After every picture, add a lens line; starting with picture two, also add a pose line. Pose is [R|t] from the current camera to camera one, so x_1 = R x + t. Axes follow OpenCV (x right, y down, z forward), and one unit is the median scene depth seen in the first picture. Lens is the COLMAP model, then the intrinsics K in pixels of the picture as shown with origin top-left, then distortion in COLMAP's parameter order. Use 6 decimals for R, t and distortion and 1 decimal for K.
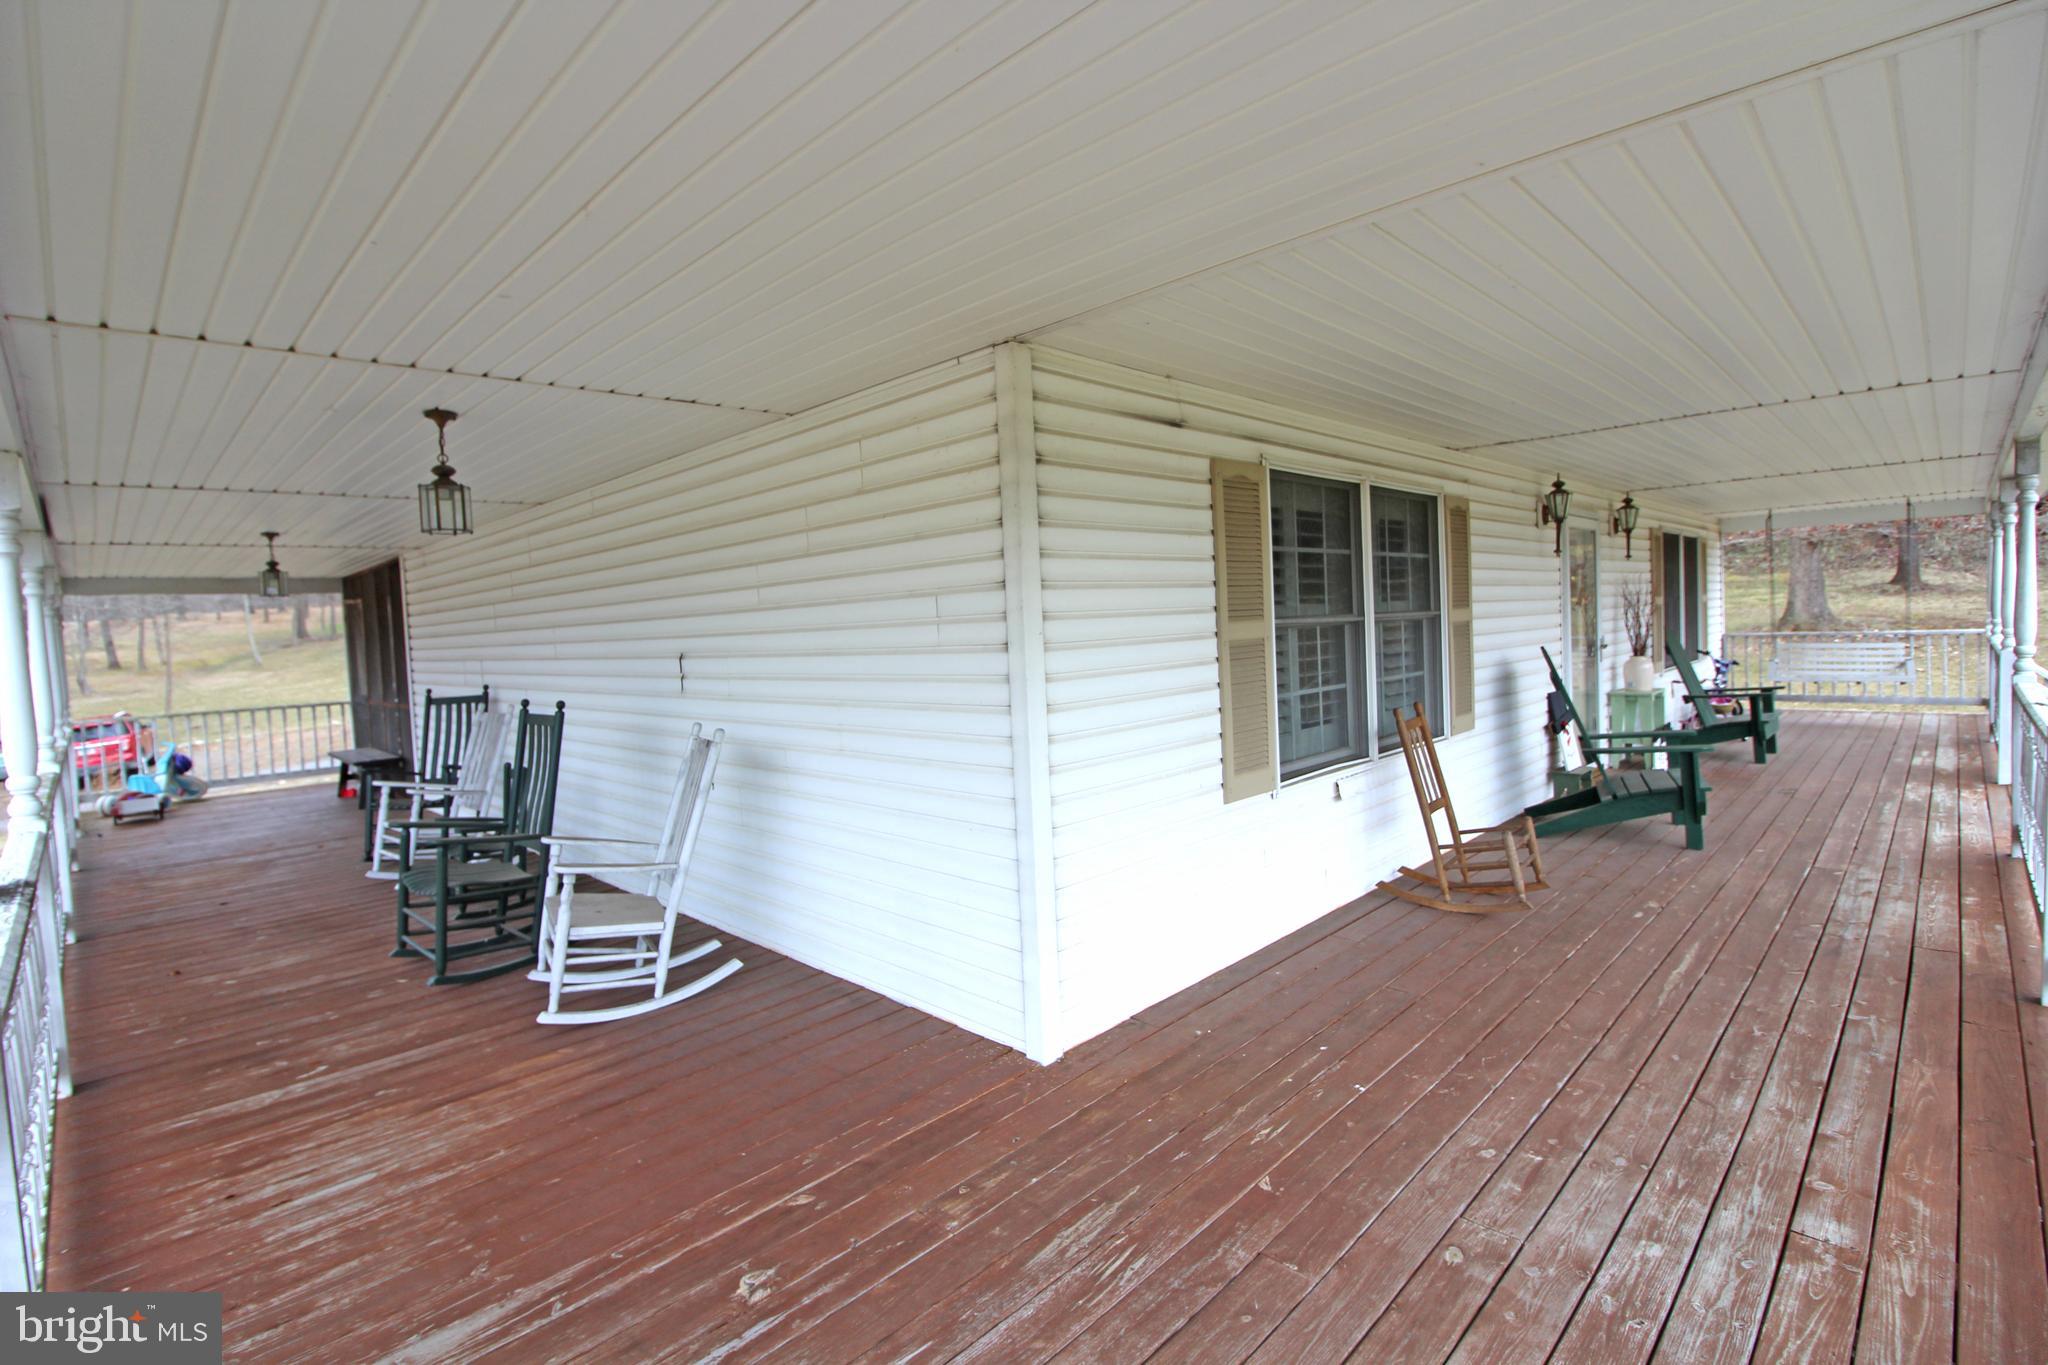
lens RADIAL K [[947.2, 0, 1013.0], [0, 947.2, 653.0], [0, 0, 1]] dist [-0.005581, -0.000511]
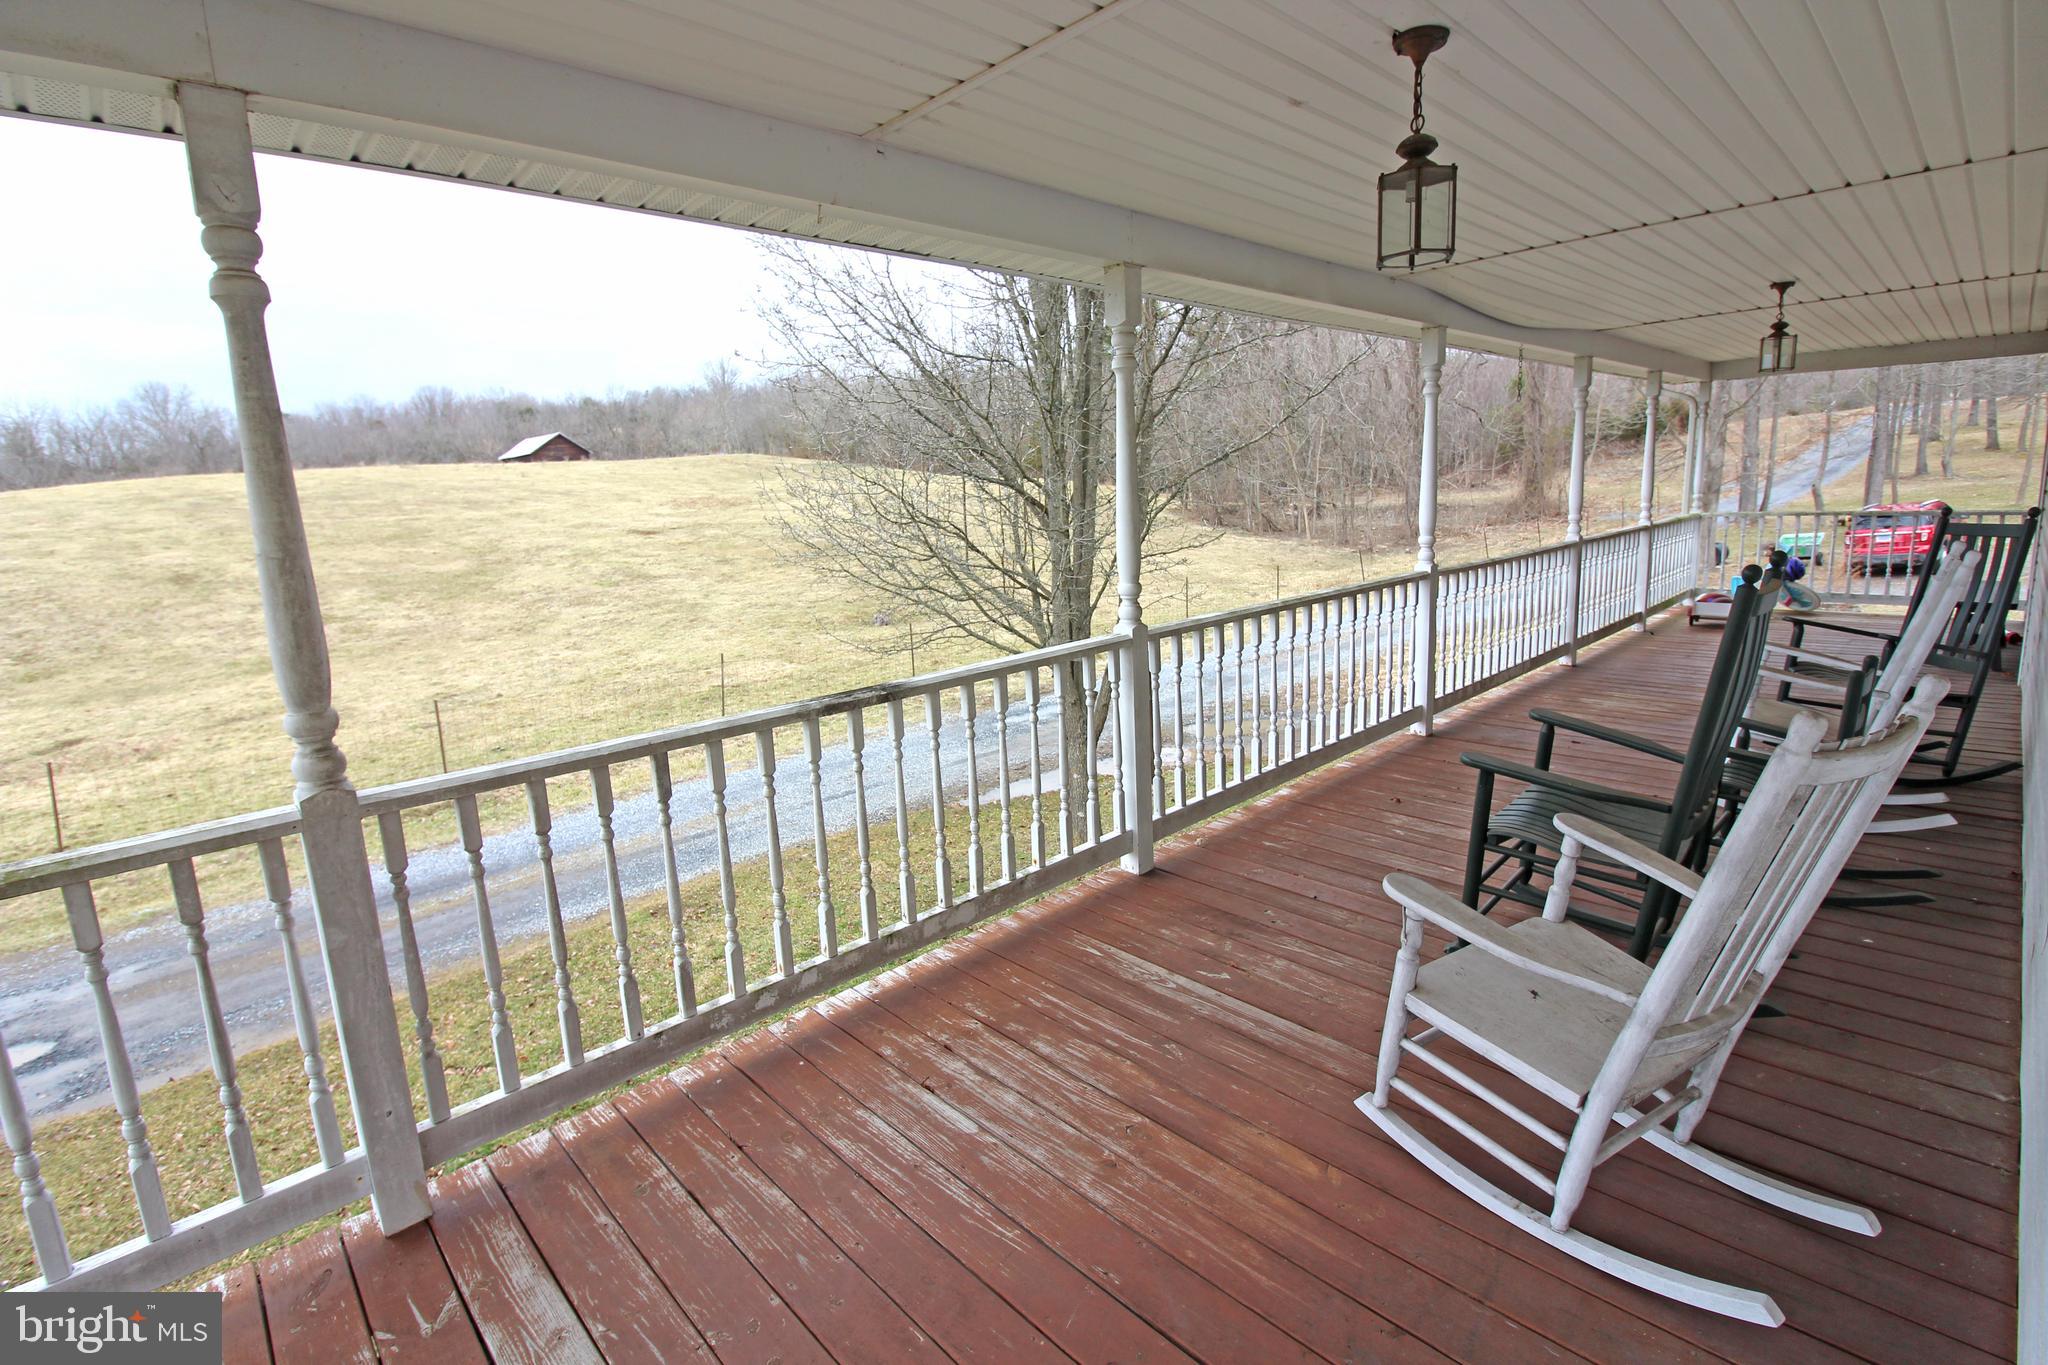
lens RADIAL K [[947.2, 0, 1013.0], [0, 947.2, 653.0], [0, 0, 1]] dist [-0.005581, -0.000511]
pose [[-0.015675, 0.213831, -0.976745, 0.028708], [0.016263, 0.976790, 0.213580, -0.021952], [0.999745, -0.012537, -0.018788, 0.866196]]
